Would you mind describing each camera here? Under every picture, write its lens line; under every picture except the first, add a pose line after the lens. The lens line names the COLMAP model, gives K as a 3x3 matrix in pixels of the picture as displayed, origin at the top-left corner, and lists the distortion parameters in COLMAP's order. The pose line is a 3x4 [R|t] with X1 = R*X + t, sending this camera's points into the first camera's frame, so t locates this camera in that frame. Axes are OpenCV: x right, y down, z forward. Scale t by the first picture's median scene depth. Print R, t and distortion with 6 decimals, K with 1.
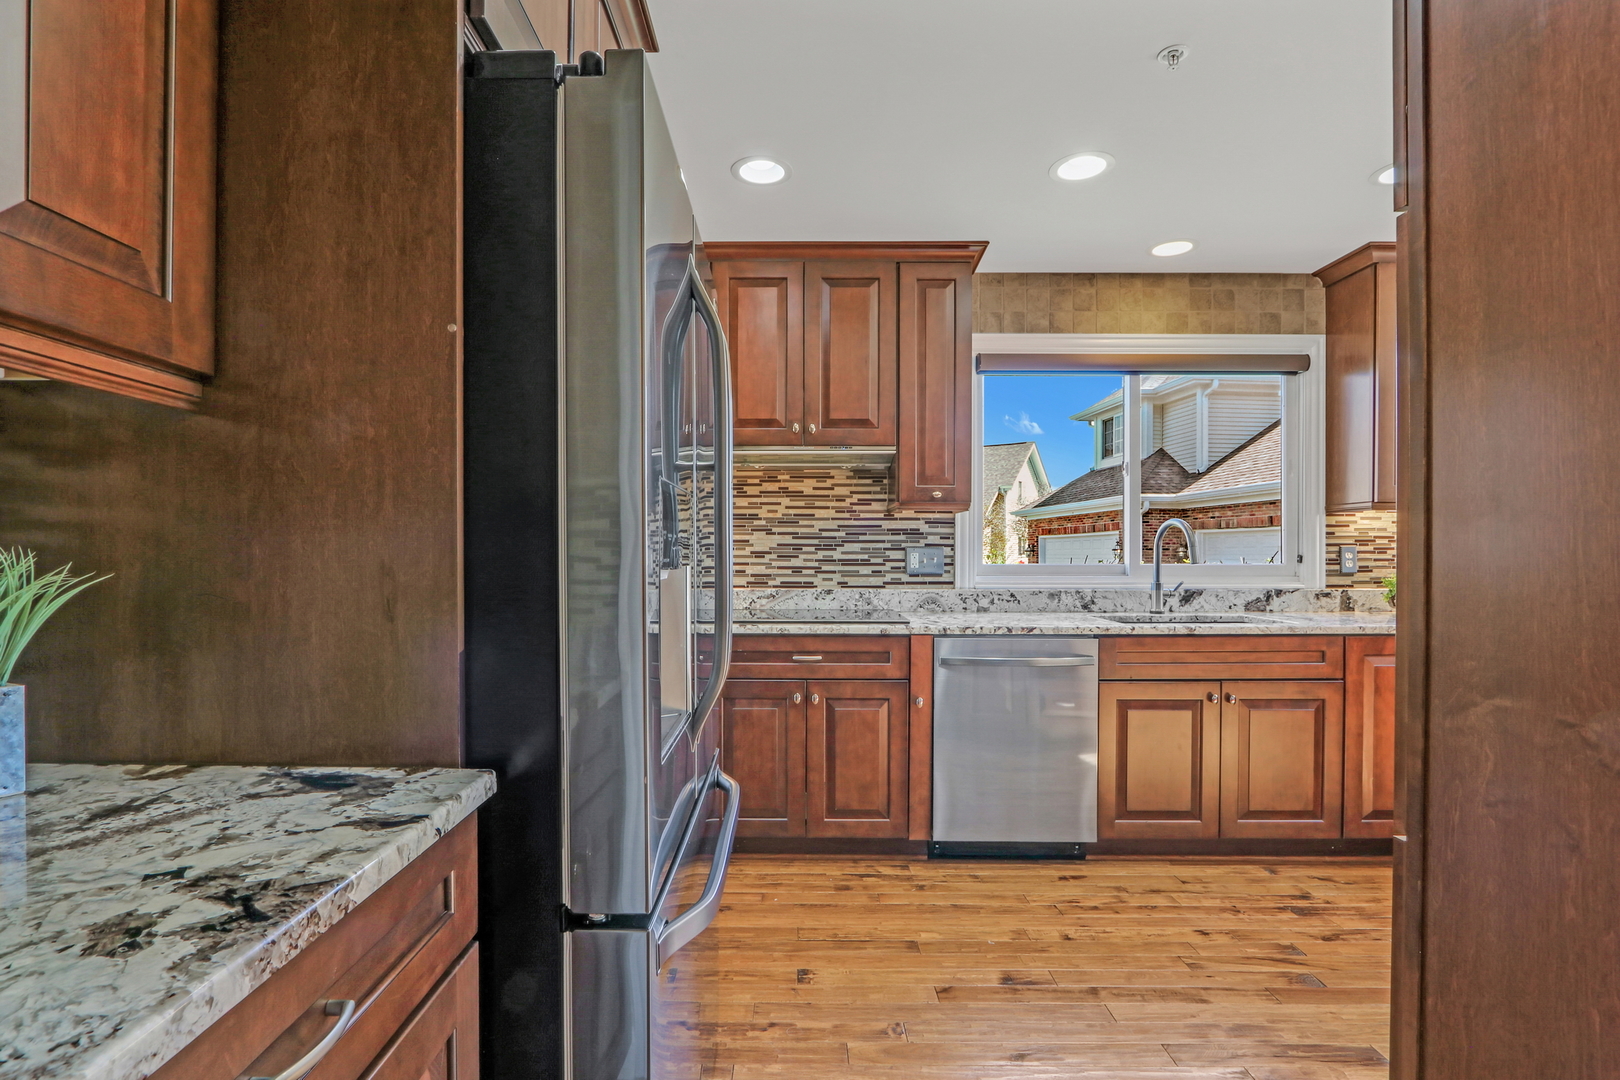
lens RADIAL K [[792.7, 0, 786.9], [0, 792.7, 557.1], [0, 0, 1]] dist [-0.012649, 0.000522]
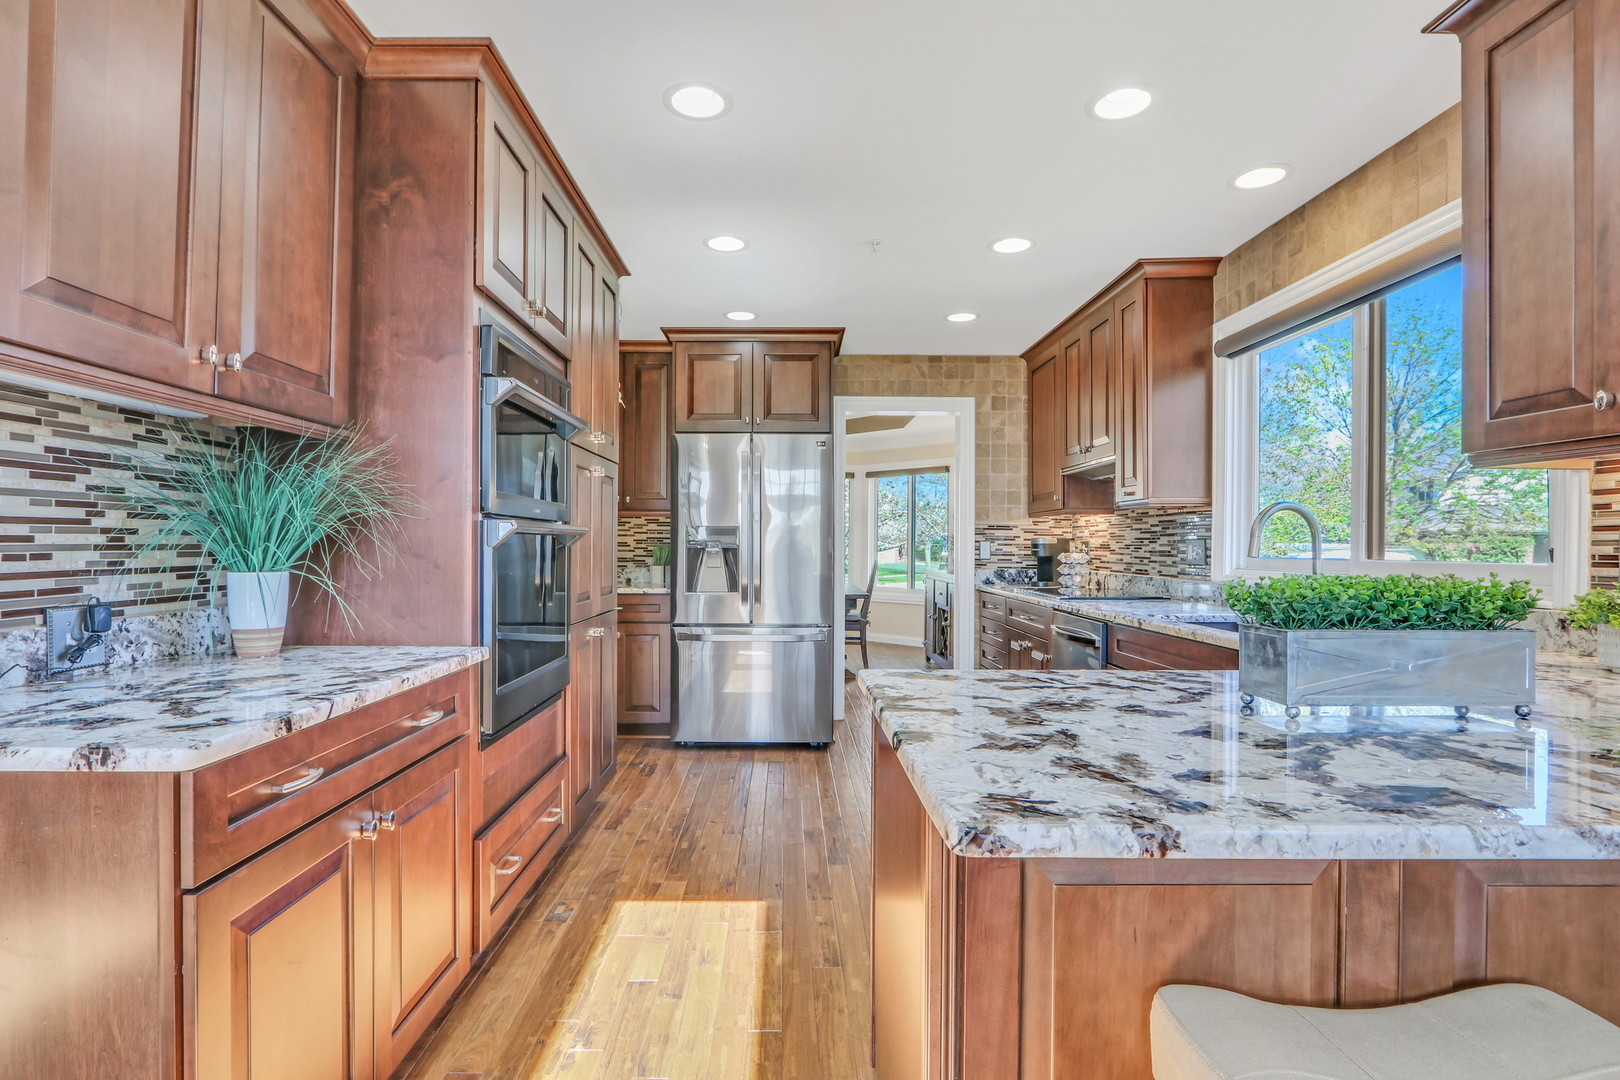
lens RADIAL K [[808.5, 0, 763.7], [0, 808.5, 546.4], [0, 0, 1]] dist [-0.018481, 0.003798]
pose [[-0.029001, 0.000217, -0.999579, 1.244965], [-0.008785, 0.999961, 0.000472, 0.000828], [0.999541, 0.008795, -0.028998, 0.467384]]
